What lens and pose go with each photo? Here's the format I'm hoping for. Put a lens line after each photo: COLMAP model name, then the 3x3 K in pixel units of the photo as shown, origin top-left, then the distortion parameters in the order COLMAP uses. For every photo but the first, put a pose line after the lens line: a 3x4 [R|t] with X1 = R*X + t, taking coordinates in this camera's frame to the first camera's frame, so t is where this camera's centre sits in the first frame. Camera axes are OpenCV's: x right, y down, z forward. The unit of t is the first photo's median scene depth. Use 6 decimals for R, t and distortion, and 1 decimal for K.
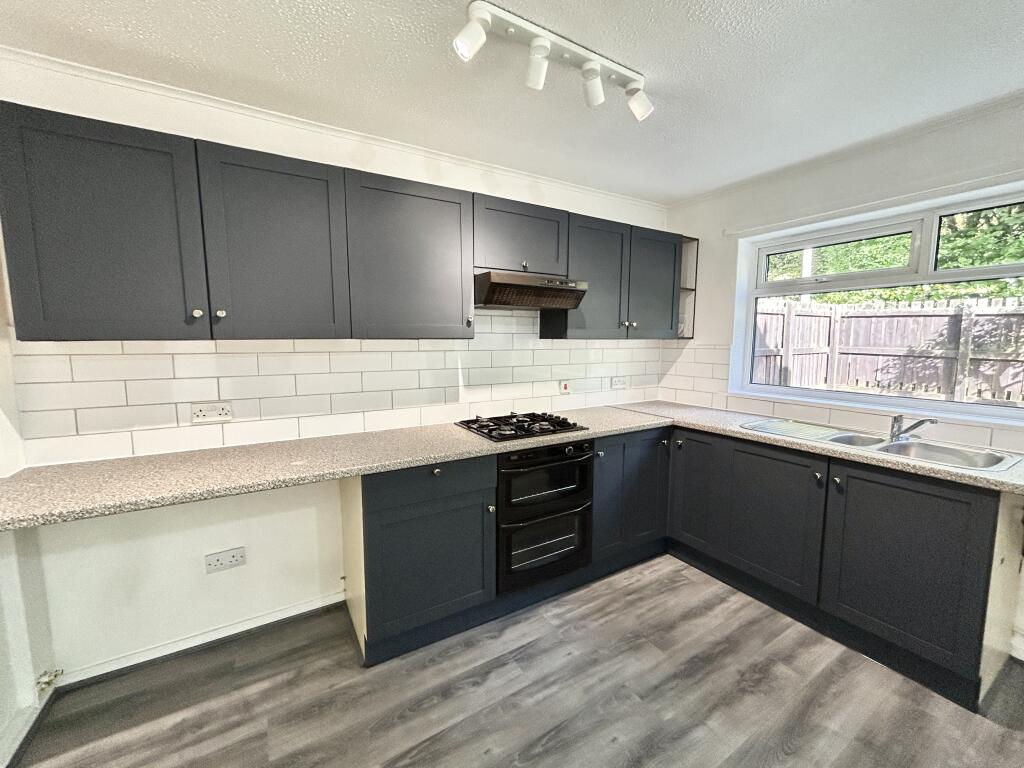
lens RADIAL K [[413.6, 0, 513.9], [0, 413.6, 385.3], [0, 0, 1]] dist [-0.000064, -0.000535]
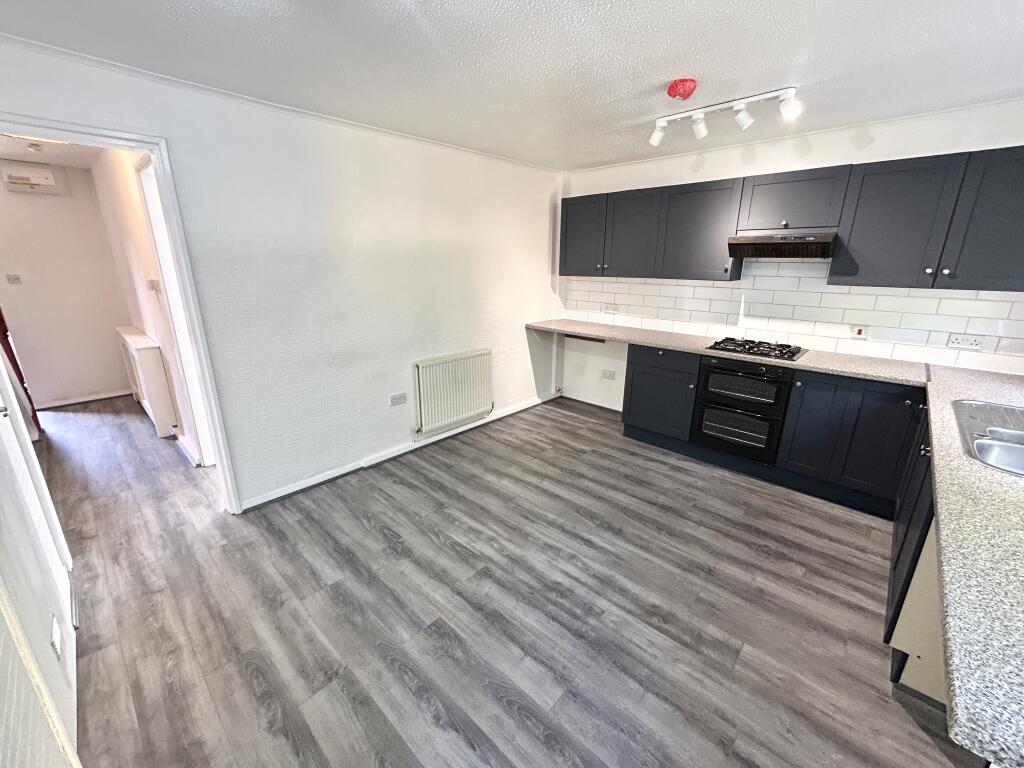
lens RADIAL K [[413.6, 0, 508.0], [0, 413.6, 383.9], [0, 0, 1]] dist [-0.000064, -0.000535]
pose [[0.260192, 0.275419, -0.925443, 1.364381], [-0.117394, 0.960368, 0.252807, -0.046030], [0.958394, 0.042863, 0.282212, -0.190357]]
